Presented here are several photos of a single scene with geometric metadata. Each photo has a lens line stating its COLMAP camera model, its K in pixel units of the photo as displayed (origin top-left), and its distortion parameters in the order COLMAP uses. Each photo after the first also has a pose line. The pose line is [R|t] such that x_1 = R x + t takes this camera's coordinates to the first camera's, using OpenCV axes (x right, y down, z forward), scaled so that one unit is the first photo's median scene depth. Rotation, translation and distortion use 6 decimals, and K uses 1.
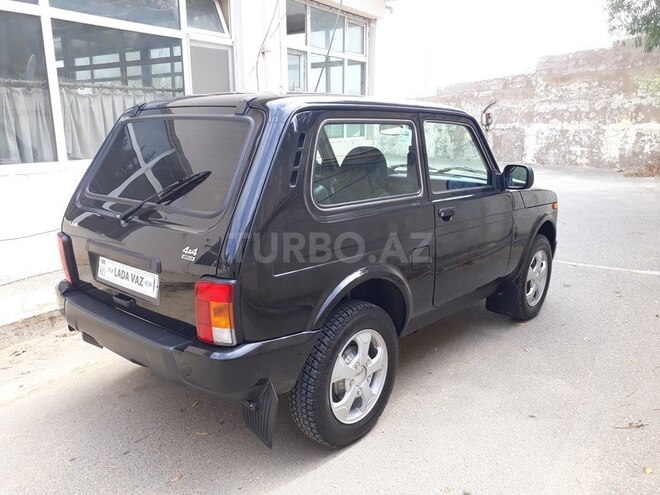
lens RADIAL K [[520.4, 0, 330.0], [0, 520.4, 247.5], [0, 0, 1]] dist [0.006468, -0.004985]
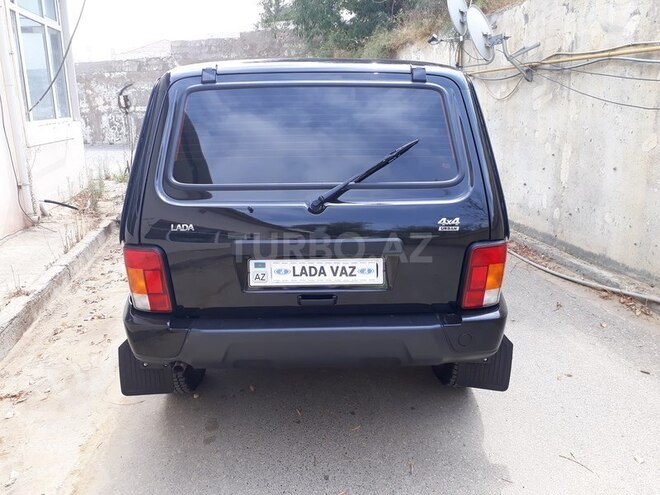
lens RADIAL K [[520.4, 0, 330.0], [0, 520.4, 247.5], [0, 0, 1]] dist [0.006468, -0.004985]
pose [[0.745814, -0.171153, 0.643792, -0.100696], [0.152784, 0.984618, 0.084766, -0.005782], [-0.648397, 0.035141, 0.760491, 0.038008]]
